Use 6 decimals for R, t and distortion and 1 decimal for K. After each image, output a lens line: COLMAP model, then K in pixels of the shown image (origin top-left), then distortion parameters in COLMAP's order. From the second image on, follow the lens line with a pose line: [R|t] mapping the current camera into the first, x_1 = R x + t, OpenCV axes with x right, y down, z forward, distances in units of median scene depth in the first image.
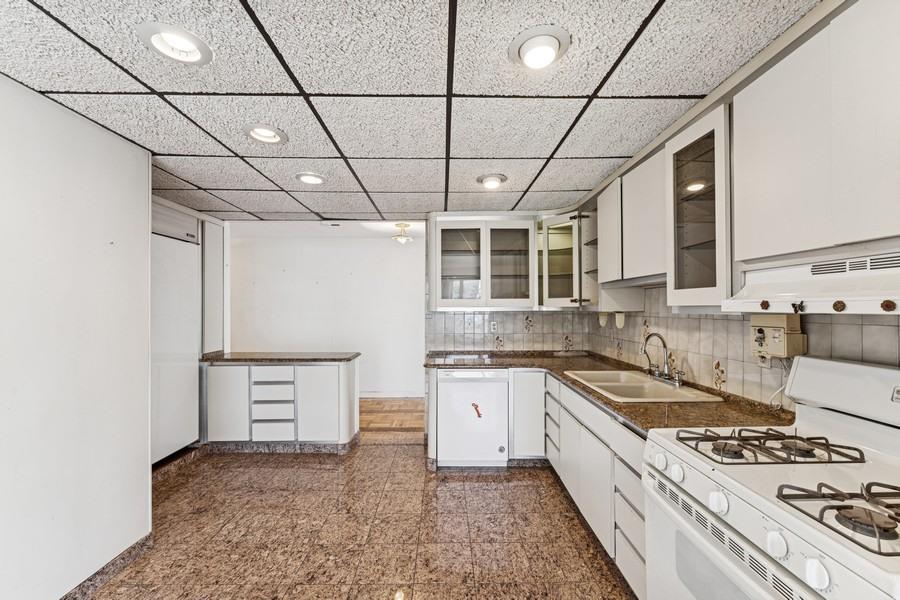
lens RADIAL K [[360.5, 0, 451.9], [0, 360.5, 307.8], [0, 0, 1]] dist [-0.000125, -0.000076]
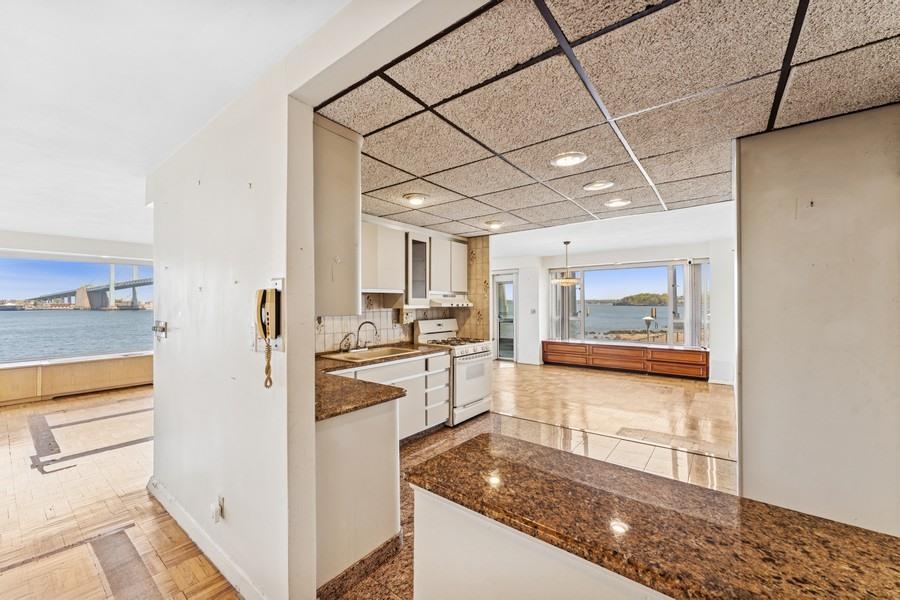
lens RADIAL K [[360.5, 0, 448.2], [0, 360.5, 301.8], [0, 0, 1]] dist [-0.000125, -0.000076]
pose [[-0.775251, 0.009036, 0.631589, -0.699668], [0.006194, 0.999958, -0.006703, -0.006315], [-0.631624, -0.001284, -0.775274, 1.821595]]
